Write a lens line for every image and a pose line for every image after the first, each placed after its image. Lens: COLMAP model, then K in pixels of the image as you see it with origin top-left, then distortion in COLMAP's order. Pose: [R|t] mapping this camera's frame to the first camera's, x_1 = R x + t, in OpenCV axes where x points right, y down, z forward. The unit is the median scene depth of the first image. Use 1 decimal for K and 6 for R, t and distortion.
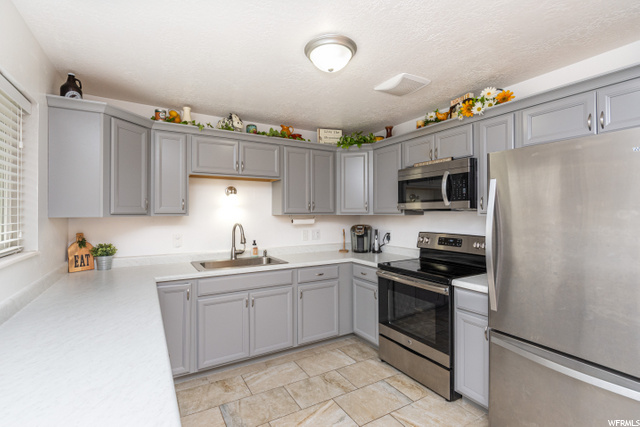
lens RADIAL K [[296.0, 0, 317.1], [0, 296.0, 208.7], [0, 0, 1]] dist [0.001368, 0.000005]
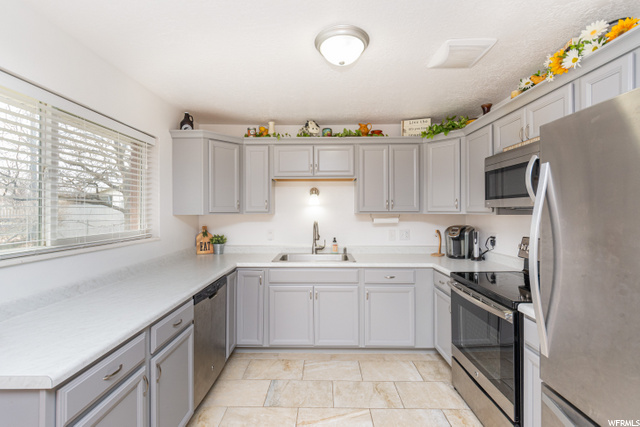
lens RADIAL K [[290.5, 0, 319.4], [0, 290.5, 209.0], [0, 0, 1]] dist [0.000655, -0.000145]
pose [[0.857309, -0.002972, -0.514793, 0.304043], [0.007304, 0.999953, 0.006391, -0.002195], [0.514750, -0.009240, 0.857291, 0.099435]]
